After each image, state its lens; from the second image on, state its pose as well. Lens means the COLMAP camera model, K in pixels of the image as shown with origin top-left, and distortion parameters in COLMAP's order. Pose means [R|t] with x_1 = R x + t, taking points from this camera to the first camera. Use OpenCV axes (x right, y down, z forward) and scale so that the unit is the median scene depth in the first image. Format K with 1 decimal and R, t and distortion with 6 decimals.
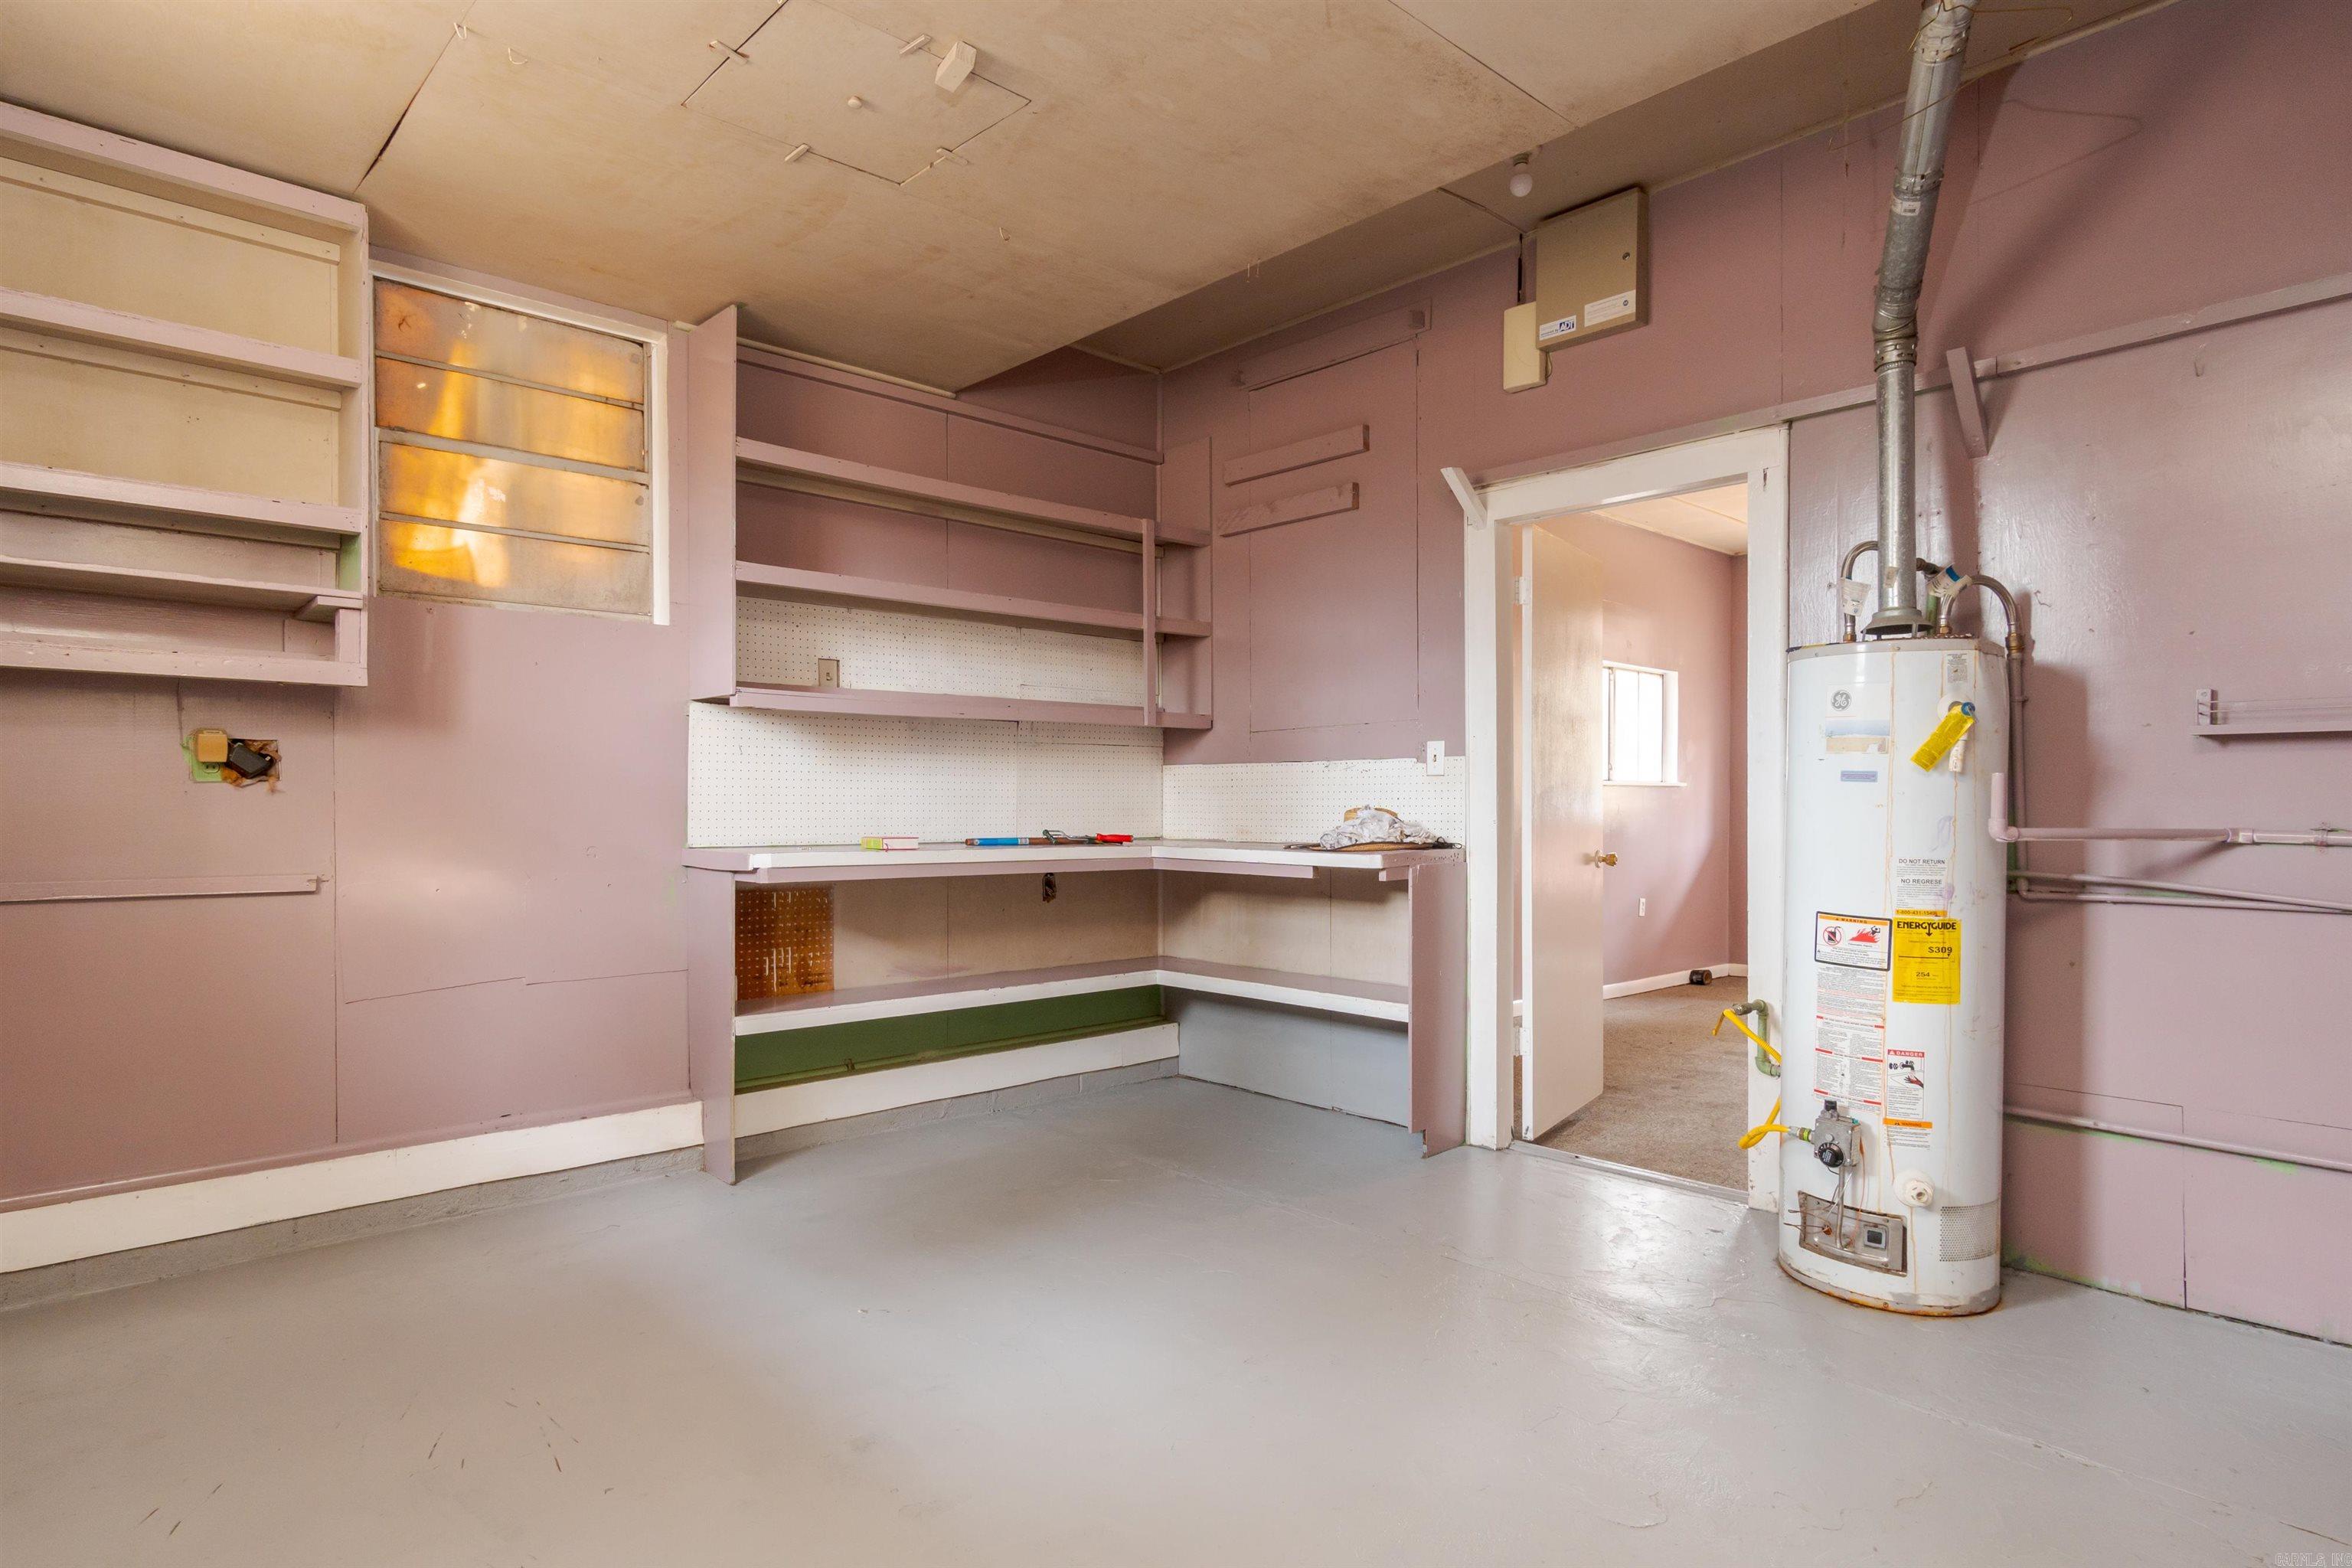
lens RADIAL K [[1252.3, 0, 1183.0], [0, 1252.3, 799.0], [0, 0, 1]] dist [0.001842, 0.001545]
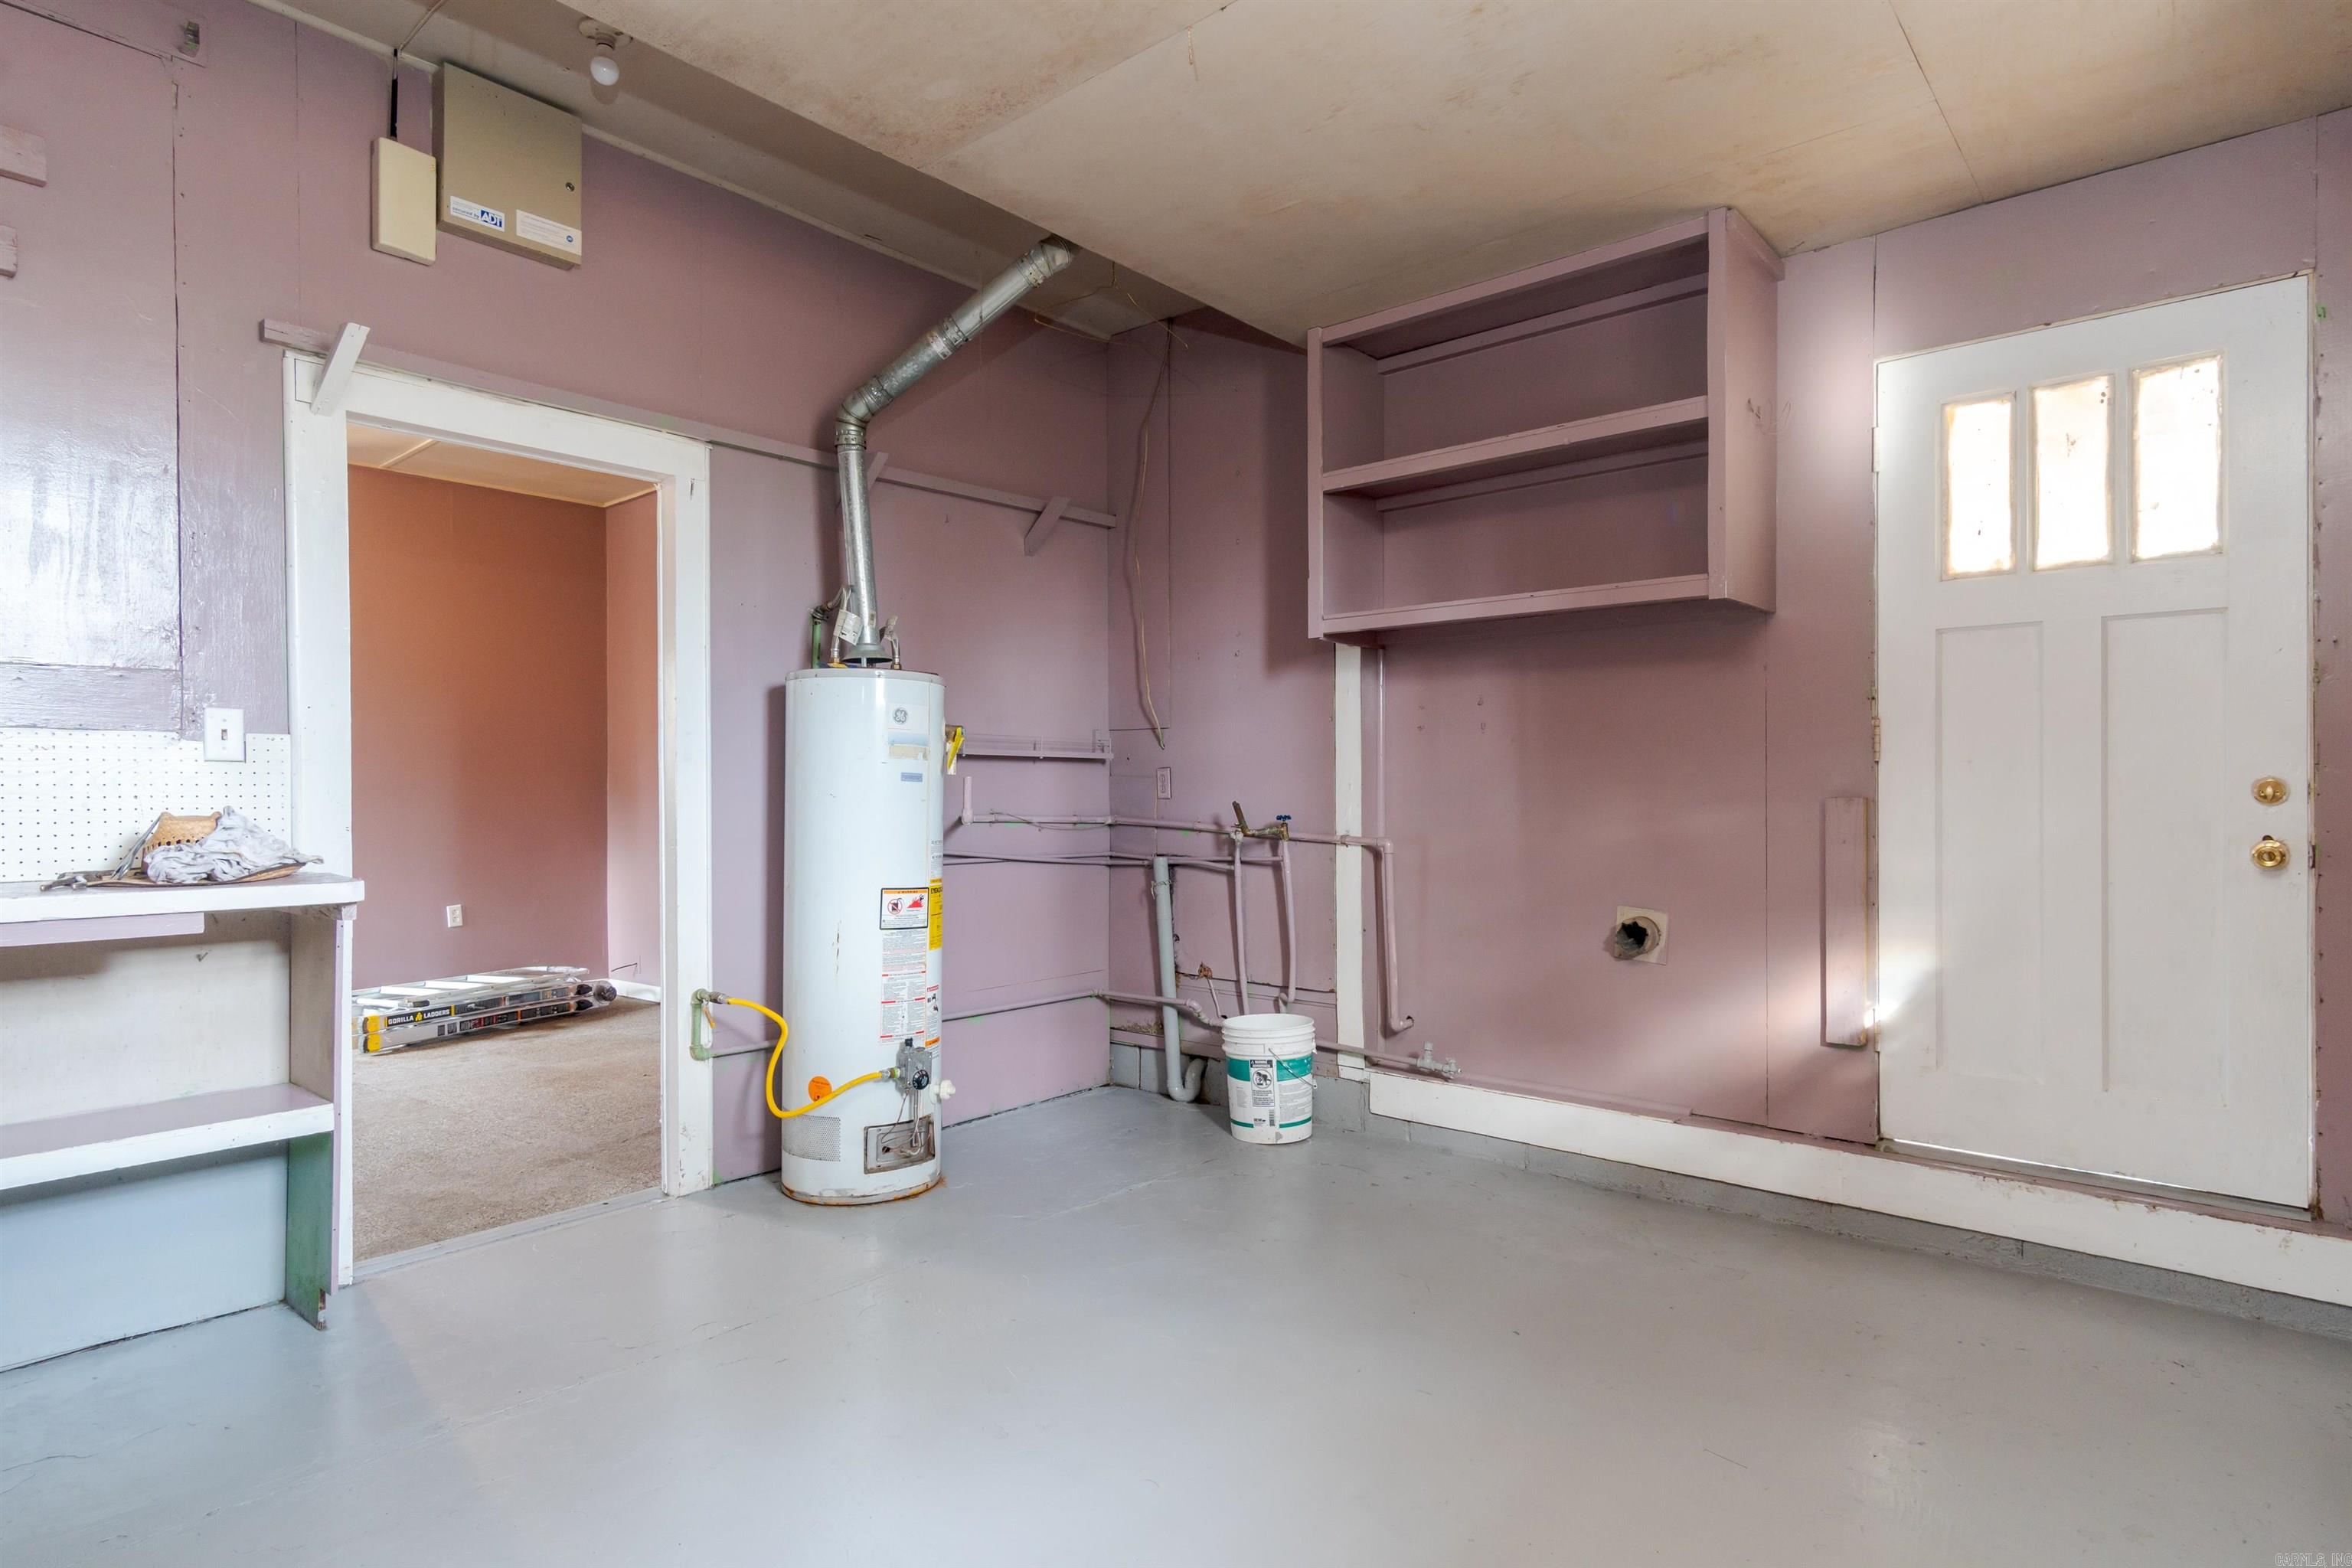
lens RADIAL K [[1261.4, 0, 1176.3], [0, 1261.4, 778.8], [0, 0, 1]] dist [0.013414, -0.001072]
pose [[-0.103589, 0.011973, 0.994548, -0.550495], [0.002184, 0.999928, -0.011811, -0.000626], [-0.994618, 0.000949, -0.103608, 0.630096]]
